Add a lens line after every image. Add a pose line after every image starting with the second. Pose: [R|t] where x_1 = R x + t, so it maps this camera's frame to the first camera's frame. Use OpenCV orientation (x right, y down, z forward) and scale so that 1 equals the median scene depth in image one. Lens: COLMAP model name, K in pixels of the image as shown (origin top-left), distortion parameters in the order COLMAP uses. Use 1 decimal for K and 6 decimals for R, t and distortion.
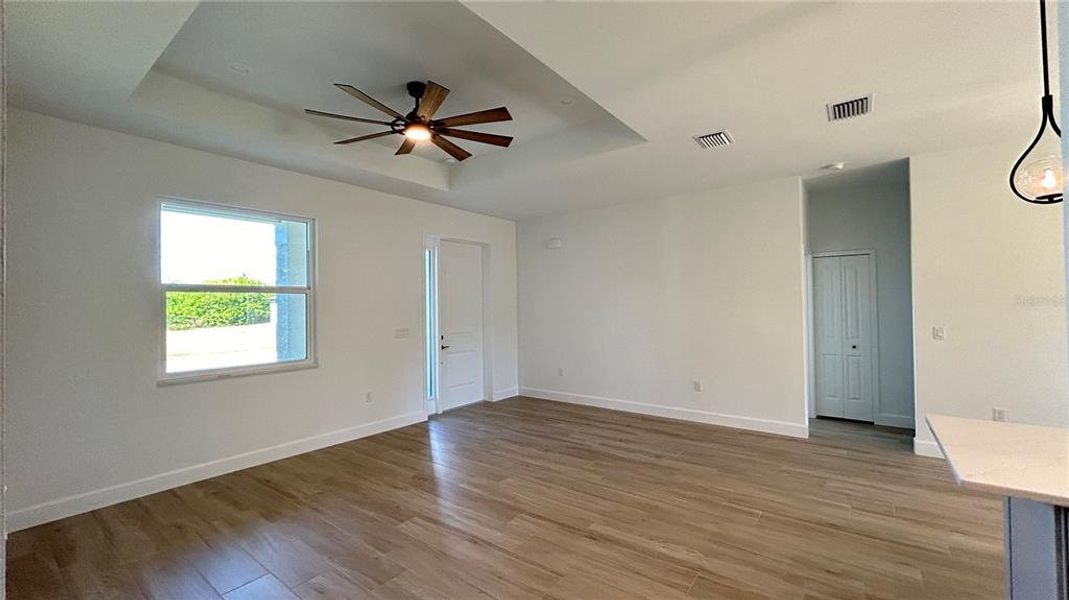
lens RADIAL K [[434.7, 0, 535.2], [0, 434.7, 298.9], [0, 0, 1]] dist [0.000872, 0.000268]
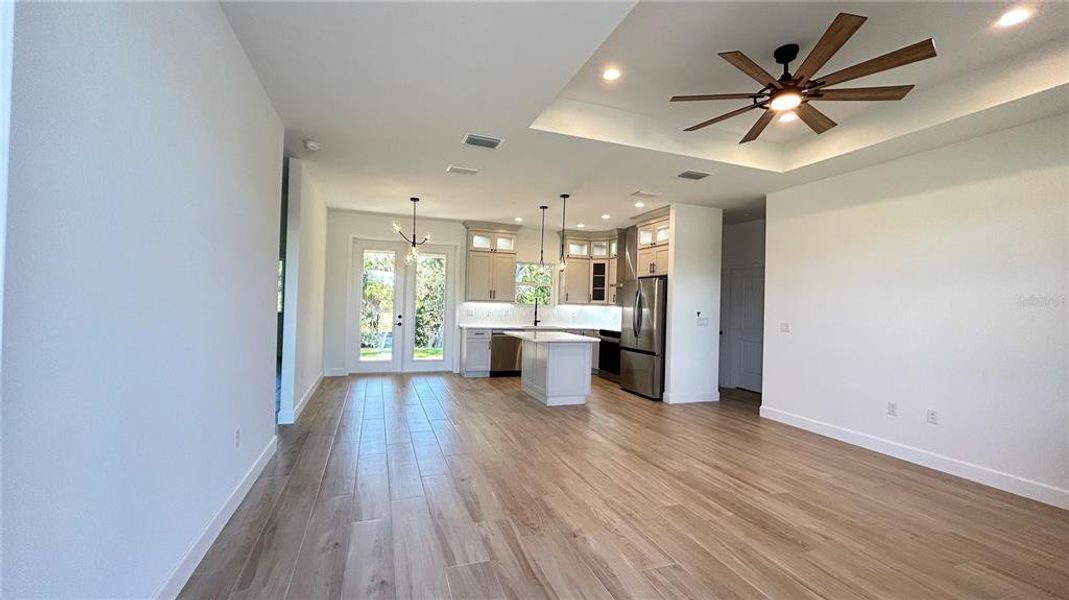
lens RADIAL K [[434.7, 0, 535.2], [0, 434.7, 298.9], [0, 0, 1]] dist [0.000872, 0.000268]
pose [[-0.842162, -0.003804, 0.539212, -0.298613], [-0.024715, 0.999196, -0.031552, 0.063623], [-0.538658, -0.039899, -0.841579, 1.878840]]
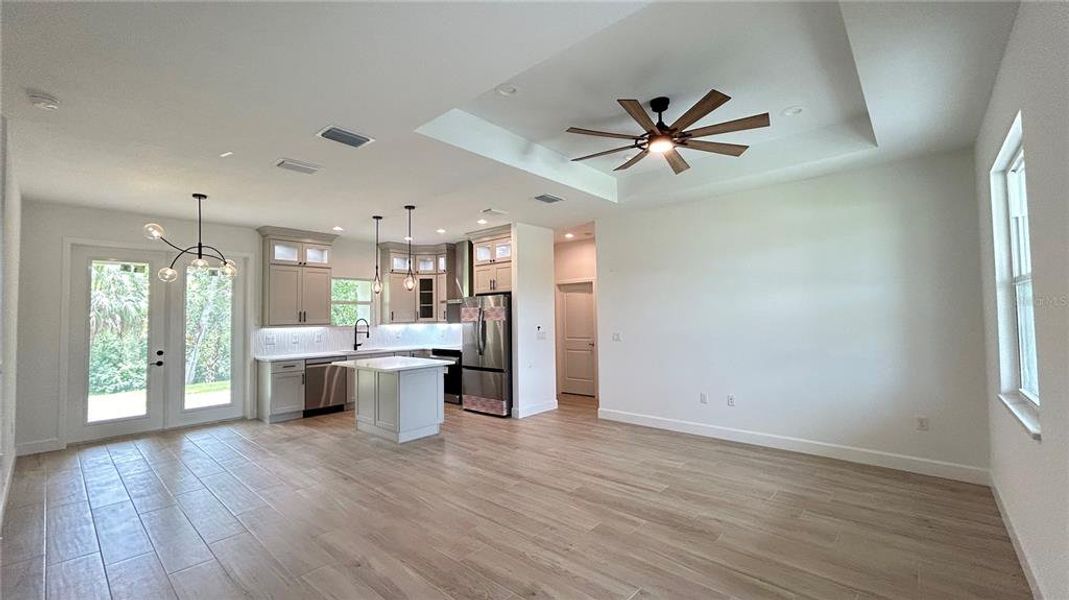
lens RADIAL K [[434.7, 0, 535.2], [0, 434.7, 298.9], [0, 0, 1]] dist [0.000872, 0.000268]
pose [[-0.996505, 0.032980, 0.076751, -0.037614], [0.028867, 0.998119, -0.054089, 0.027431], [-0.078391, -0.051684, -0.995582, 1.890550]]
